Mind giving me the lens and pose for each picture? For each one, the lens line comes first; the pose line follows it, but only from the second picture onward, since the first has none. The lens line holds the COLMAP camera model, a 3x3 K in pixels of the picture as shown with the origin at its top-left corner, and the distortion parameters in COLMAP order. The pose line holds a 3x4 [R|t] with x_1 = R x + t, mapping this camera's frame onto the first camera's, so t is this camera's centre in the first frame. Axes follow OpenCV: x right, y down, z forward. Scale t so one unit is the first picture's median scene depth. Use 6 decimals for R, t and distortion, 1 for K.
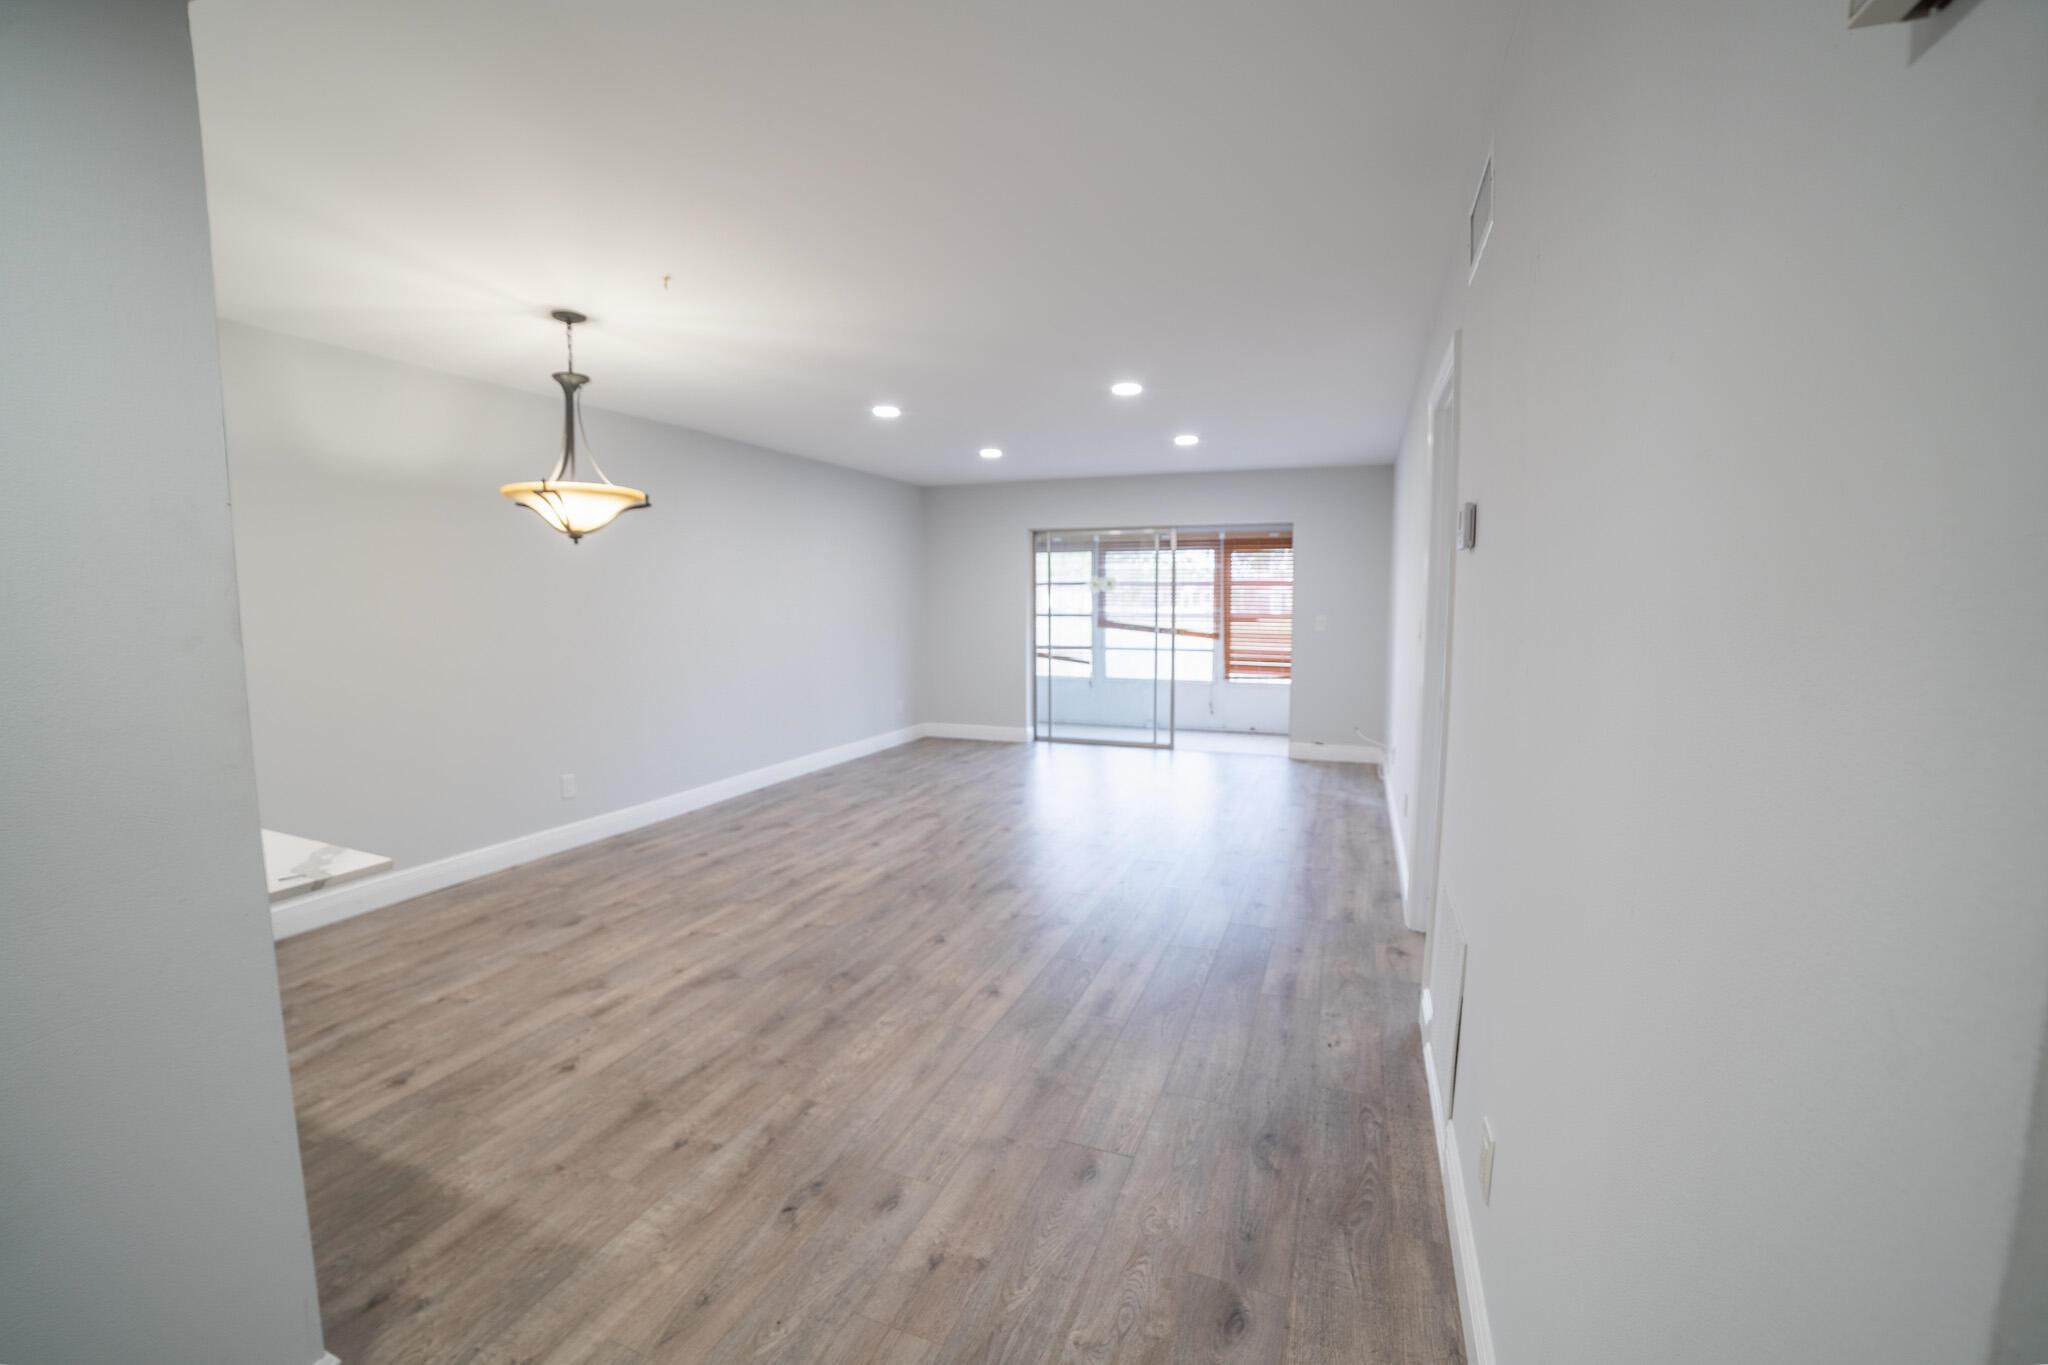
lens RADIAL K [[830.2, 0, 1026.2], [0, 830.2, 687.1], [0, 0, 1]] dist [-0.105057, 0.035845]
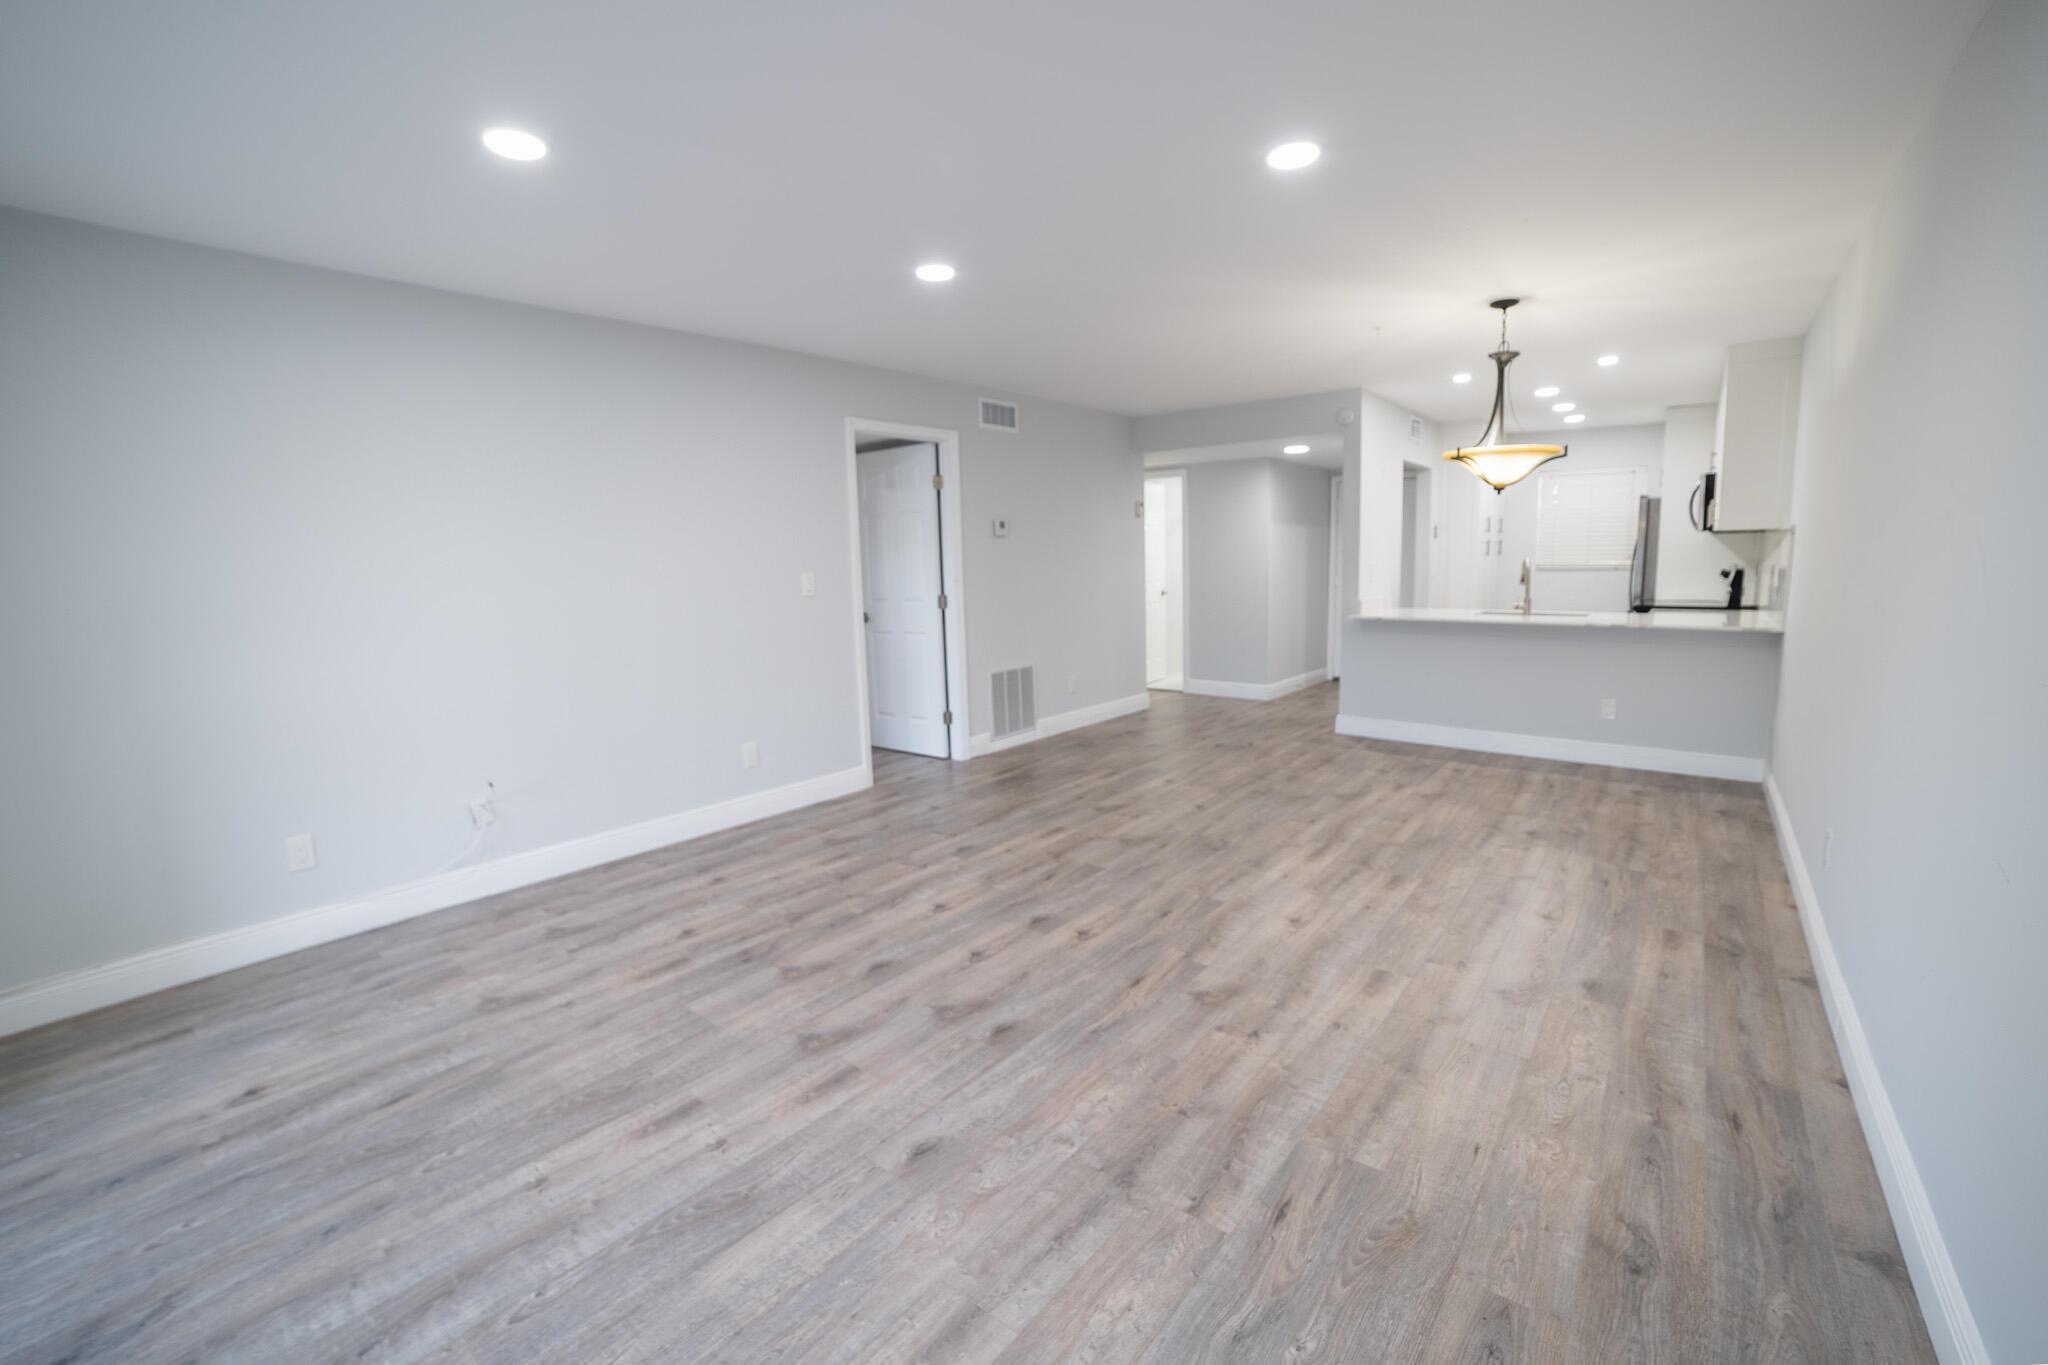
lens RADIAL K [[830.2, 0, 1026.2], [0, 830.2, 687.1], [0, 0, 1]] dist [-0.105057, 0.035845]
pose [[-0.950035, -0.019688, 0.311523, -0.209235], [0.061525, 0.966619, 0.248721, -0.191046], [-0.306021, 0.255460, -0.917110, 1.892376]]
